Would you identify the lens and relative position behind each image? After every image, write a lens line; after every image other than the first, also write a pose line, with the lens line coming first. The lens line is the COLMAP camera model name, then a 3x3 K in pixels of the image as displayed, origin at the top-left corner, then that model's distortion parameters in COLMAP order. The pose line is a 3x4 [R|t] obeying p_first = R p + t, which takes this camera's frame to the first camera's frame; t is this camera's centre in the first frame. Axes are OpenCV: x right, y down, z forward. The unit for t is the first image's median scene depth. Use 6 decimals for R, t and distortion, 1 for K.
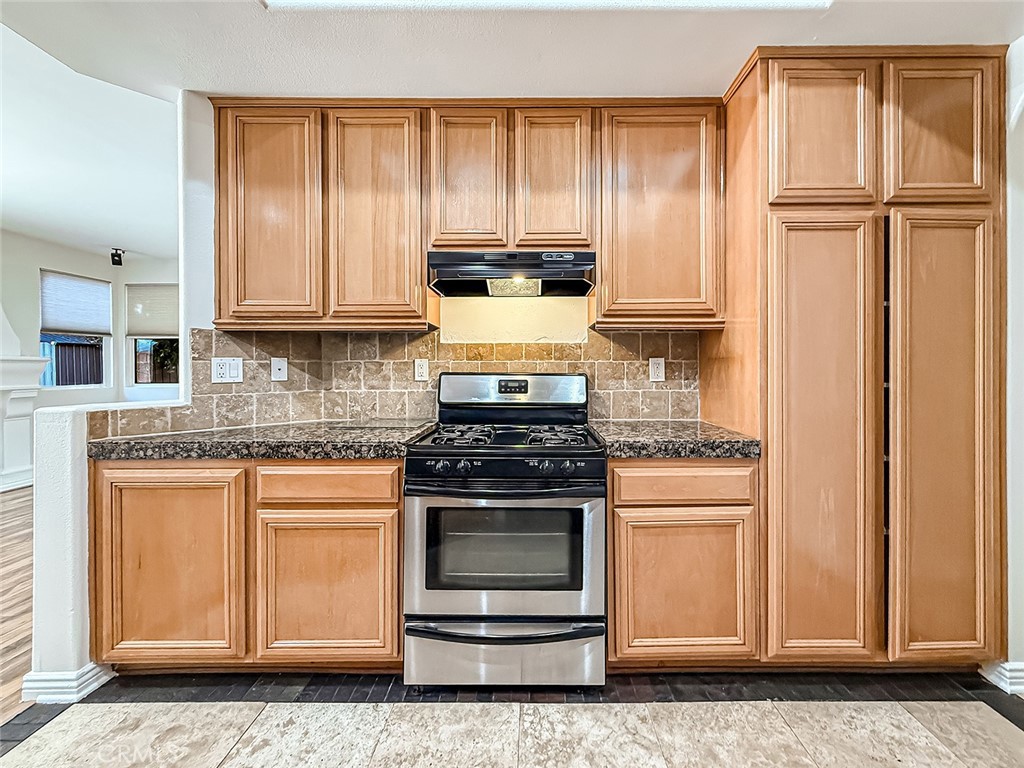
lens RADIAL K [[443.0, 0, 512.0], [0, 443.0, 336.5], [0, 0, 1]] dist [0.000116, 0.000000]
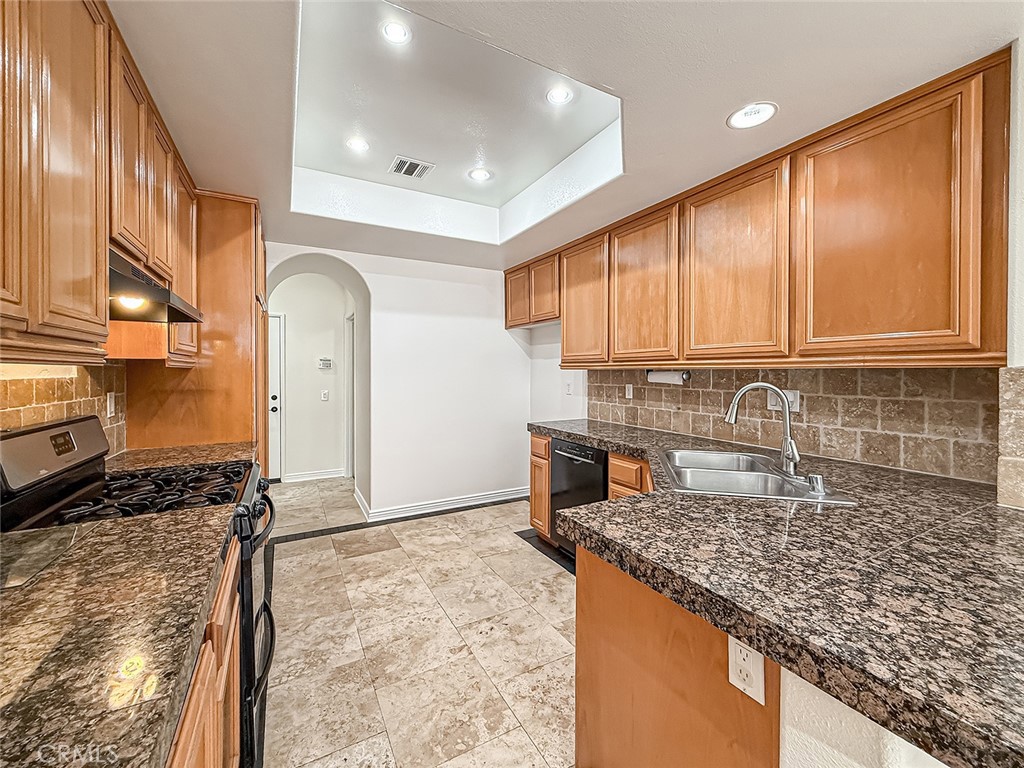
lens RADIAL K [[414.7, 0, 512.0], [0, 414.7, 384.0], [0, 0, 1]] dist [0.000037, 0.000001]
pose [[0.478527, 0.028684, -0.877604, 0.850635], [-0.007021, 0.999559, 0.028842, -0.004509], [0.878045, -0.007640, 0.478517, -0.013041]]
